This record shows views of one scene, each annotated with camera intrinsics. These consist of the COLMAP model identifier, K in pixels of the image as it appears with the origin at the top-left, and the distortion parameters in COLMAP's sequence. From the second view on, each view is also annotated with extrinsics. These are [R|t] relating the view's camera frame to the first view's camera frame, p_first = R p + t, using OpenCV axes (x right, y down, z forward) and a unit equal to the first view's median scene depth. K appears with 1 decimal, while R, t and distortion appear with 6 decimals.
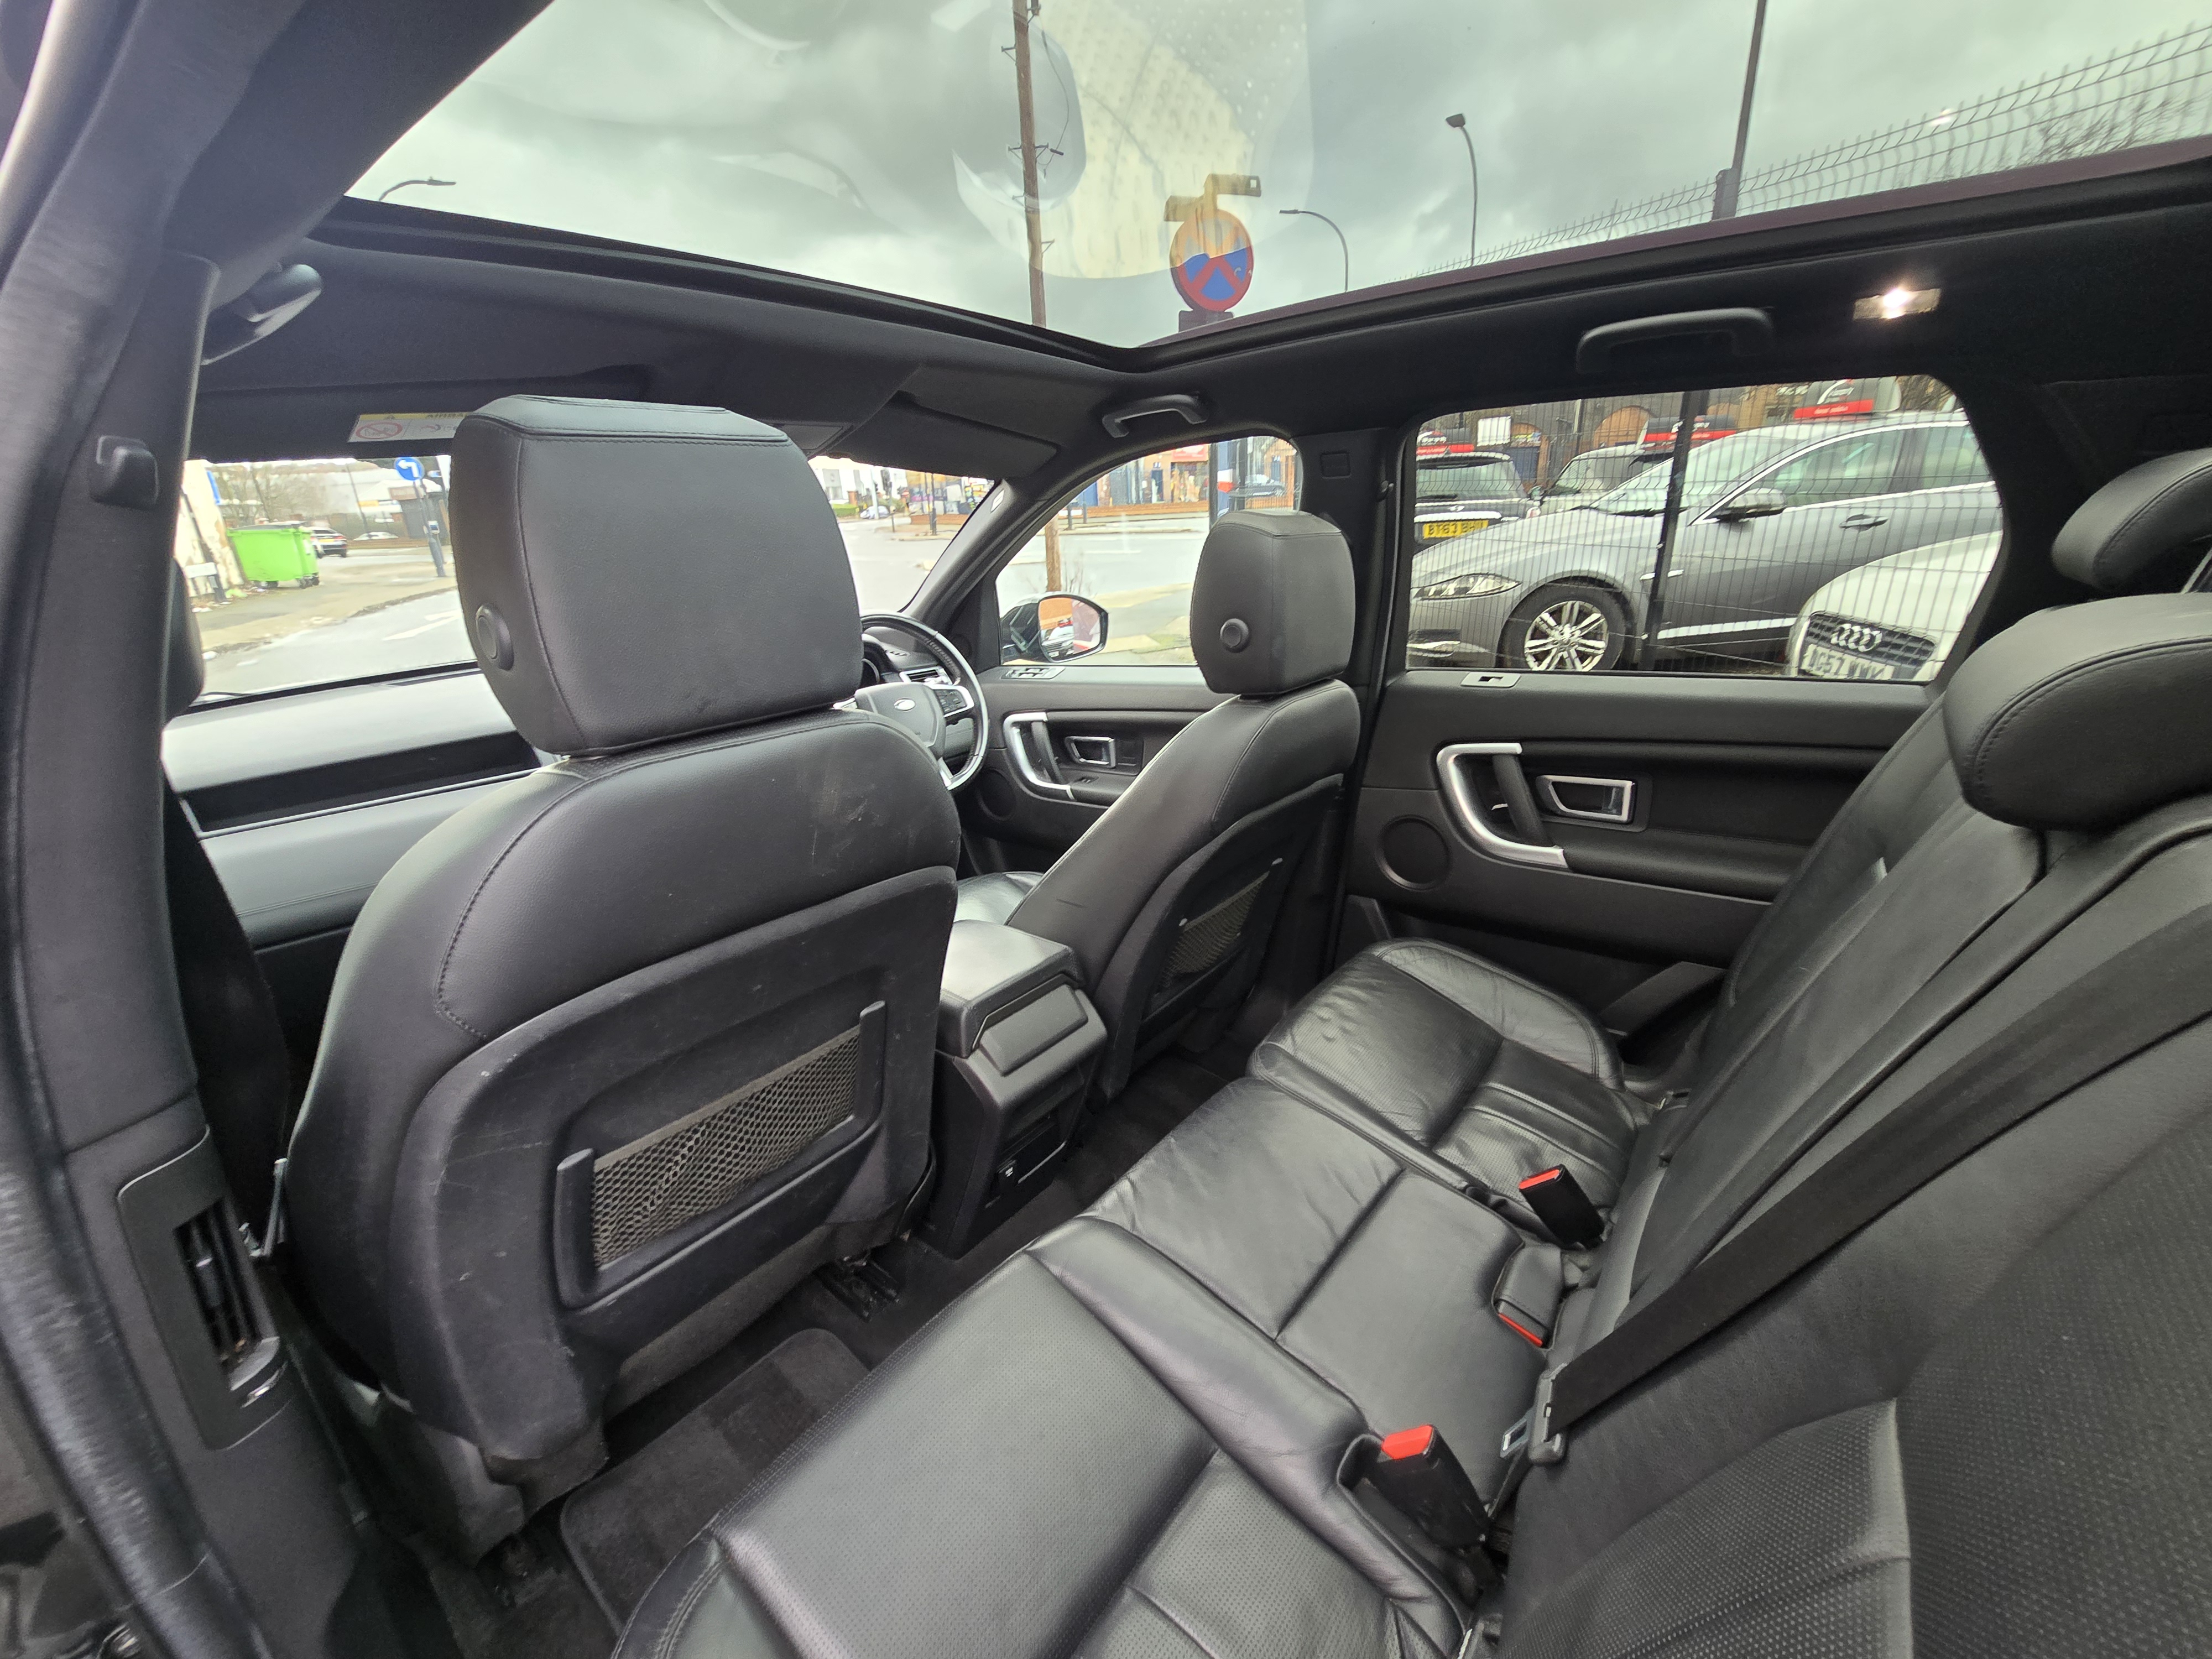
lens RADIAL K [[897.5, 0, 1113.9], [0, 897.5, 843.6], [0, 0, 1]] dist [-0.001967, -0.000500]
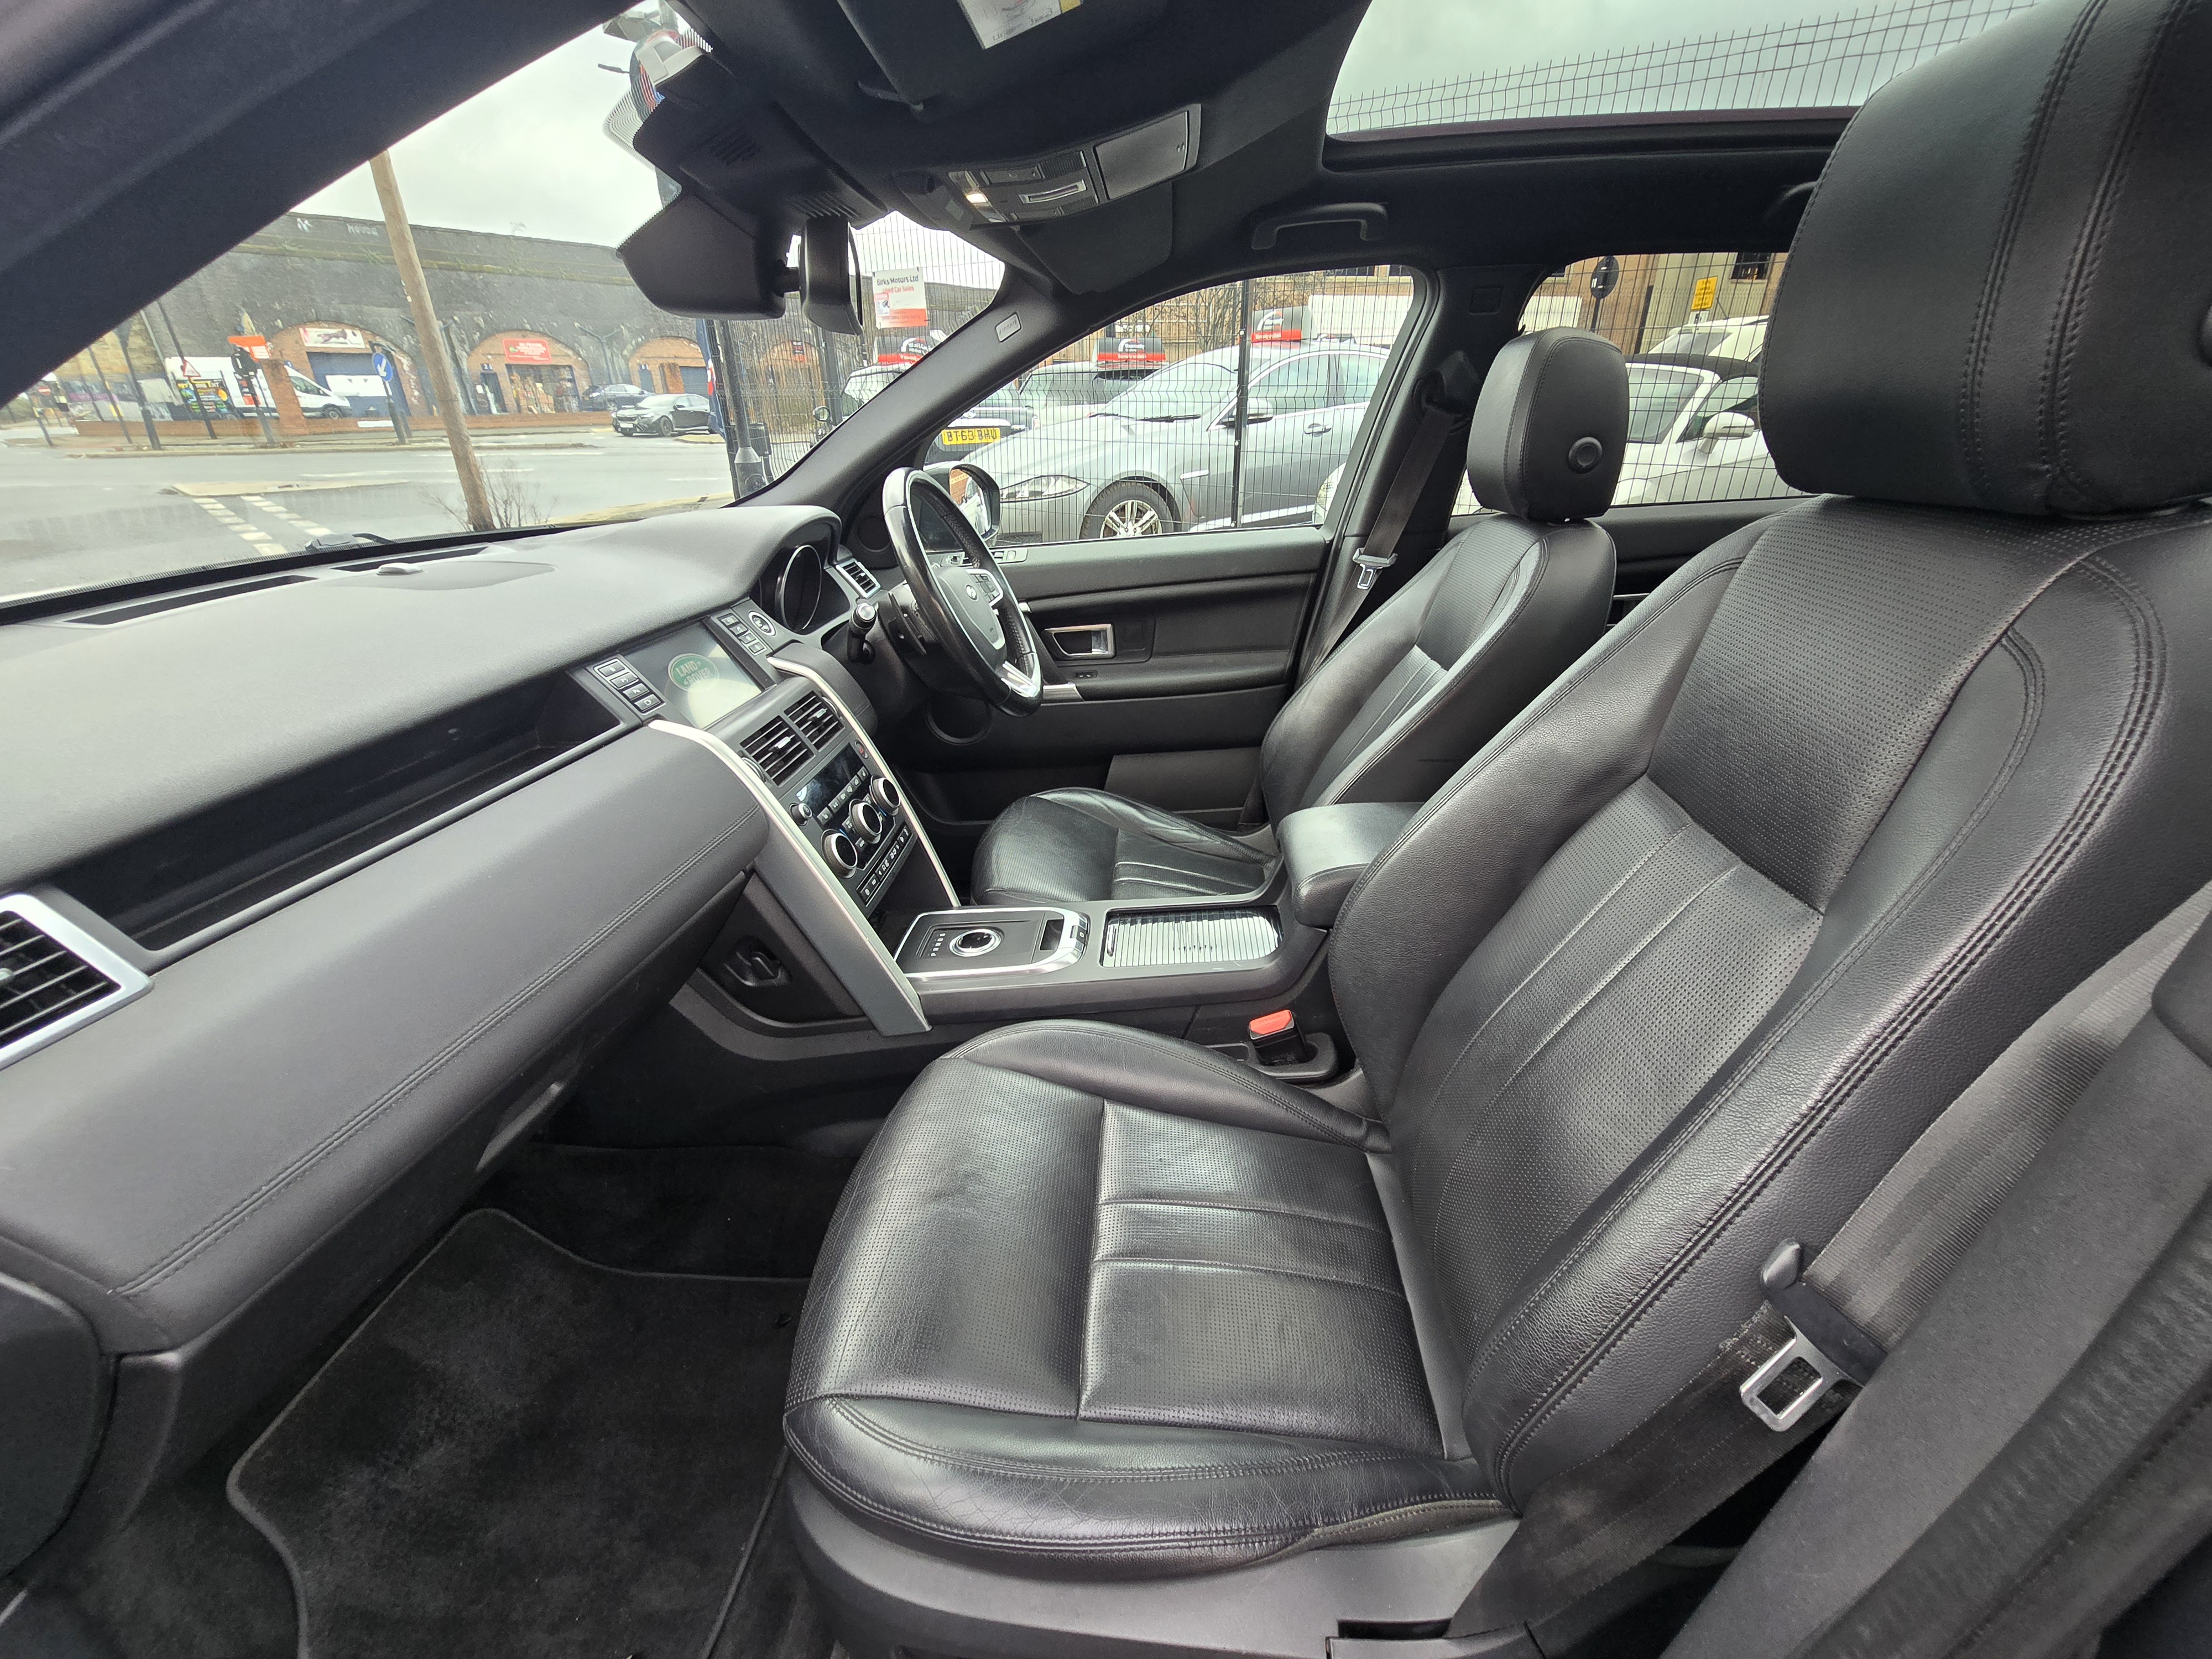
lens RADIAL K [[906.3, 0, 1106.0], [0, 906.3, 829.5], [0, 0, 1]] dist [-0.004024, -0.000252]
pose [[0.819013, -0.214255, 0.532271, -0.133390], [0.182449, 0.976765, 0.112440, -0.005010], [-0.543995, 0.005023, 0.839074, 0.063848]]
